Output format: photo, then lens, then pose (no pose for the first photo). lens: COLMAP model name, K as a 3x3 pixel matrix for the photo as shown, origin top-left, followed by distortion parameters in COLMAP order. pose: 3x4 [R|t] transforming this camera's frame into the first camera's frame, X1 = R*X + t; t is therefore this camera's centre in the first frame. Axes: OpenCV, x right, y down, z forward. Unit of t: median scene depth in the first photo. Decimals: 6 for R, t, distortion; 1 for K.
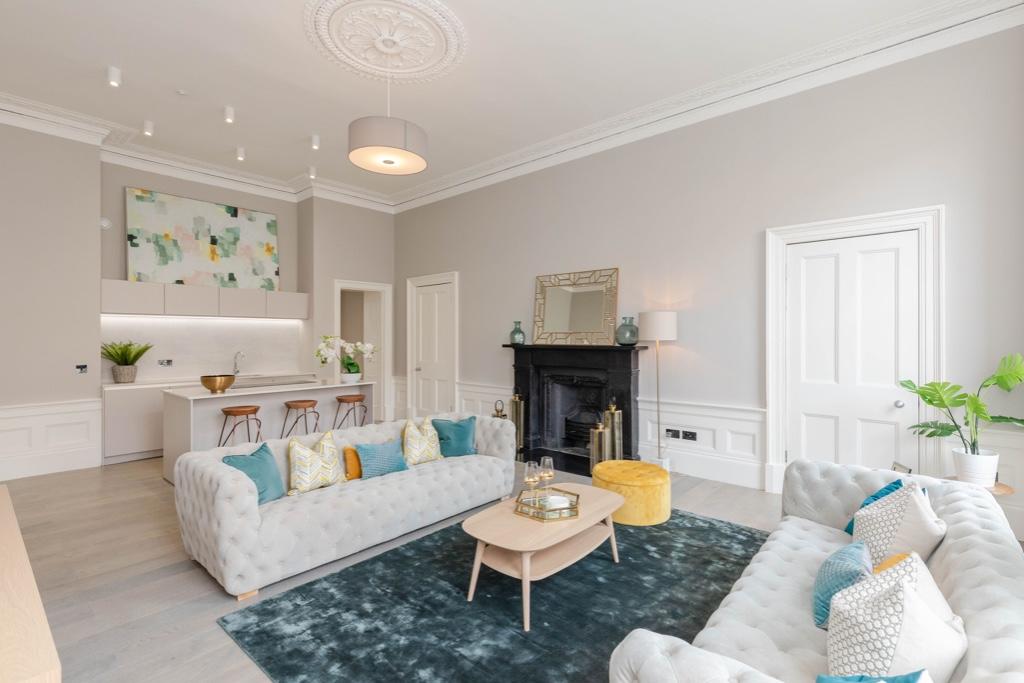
lens RADIAL K [[467.2, 0, 511.3], [0, 467.2, 340.7], [0, 0, 1]] dist [-0.000732, -0.000107]
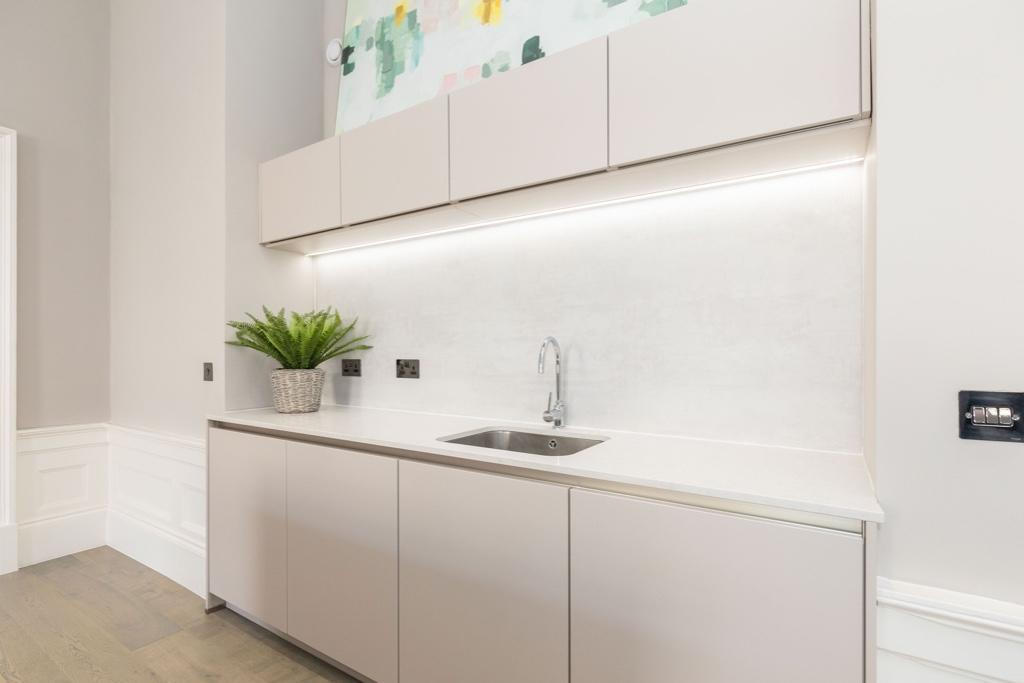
lens RADIAL K [[510.8, 0, 510.8], [0, 510.8, 342.5], [0, 0, 1]] dist [-0.002810, -0.000161]
pose [[0.117665, -0.005844, -0.993036, -0.347441], [0.004776, 0.999974, -0.005319, 0.029857], [0.993042, -0.004117, 0.117690, 1.044509]]
